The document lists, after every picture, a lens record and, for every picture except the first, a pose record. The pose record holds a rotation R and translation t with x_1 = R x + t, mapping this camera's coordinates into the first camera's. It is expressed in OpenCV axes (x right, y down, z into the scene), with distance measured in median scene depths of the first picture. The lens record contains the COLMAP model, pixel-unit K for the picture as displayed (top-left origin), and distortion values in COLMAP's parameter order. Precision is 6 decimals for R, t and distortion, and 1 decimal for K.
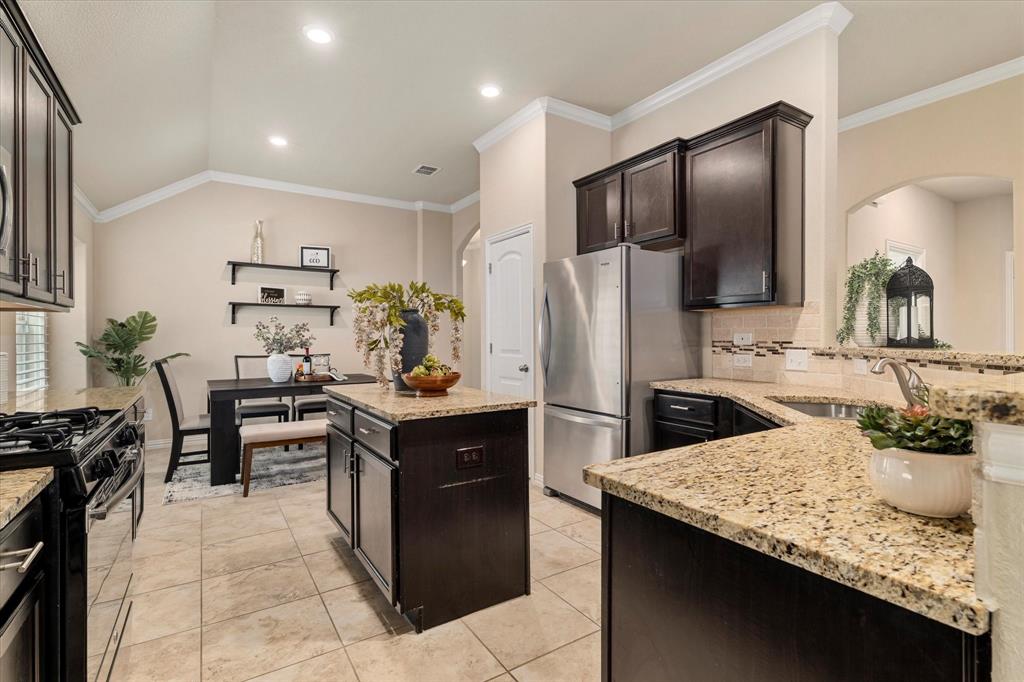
lens RADIAL K [[477.5, 0, 514.5], [0, 477.5, 339.2], [0, 0, 1]] dist [-0.000726, 0.000095]
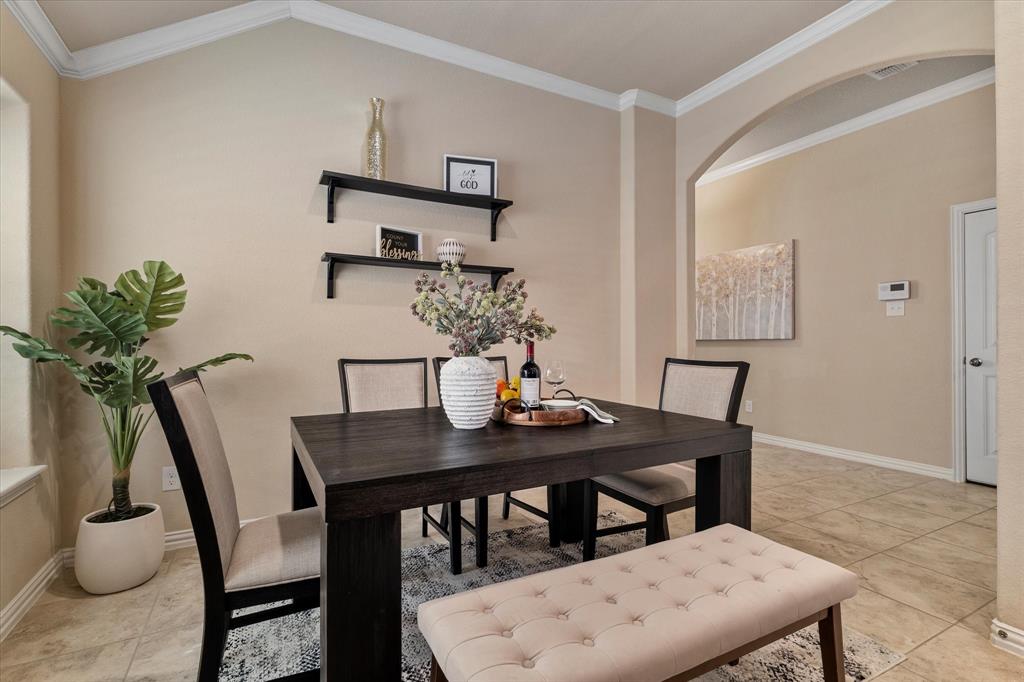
lens RADIAL K [[477.5, 0, 512.6], [0, 477.5, 336.4], [0, 0, 1]] dist [-0.000726, 0.000095]
pose [[0.996429, 0.001452, -0.084419, -0.406979], [-0.002353, 0.999941, -0.010572, 0.017374], [0.084399, 0.010733, 0.996374, 0.585015]]
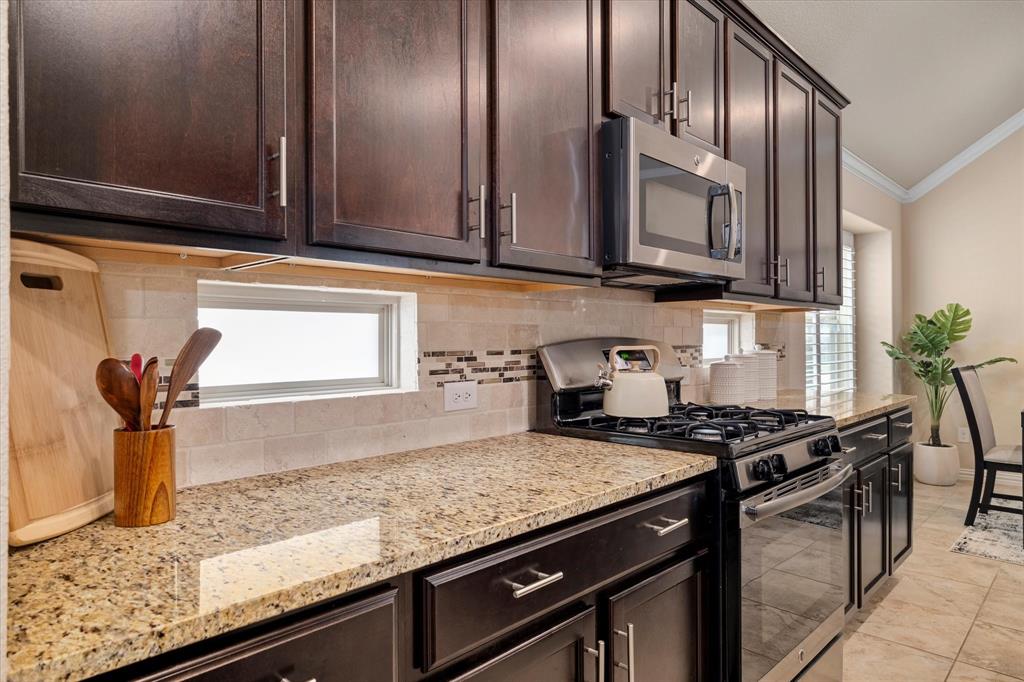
lens RADIAL K [[628.5, 0, 515.8], [0, 628.5, 342.2], [0, 0, 1]] dist [-0.001394, 0.001101]
pose [[0.233669, 0.005073, -0.972303, 0.068039], [0.000230, 0.999986, 0.005273, 0.000187], [0.972316, -0.001456, 0.233665, 0.049866]]
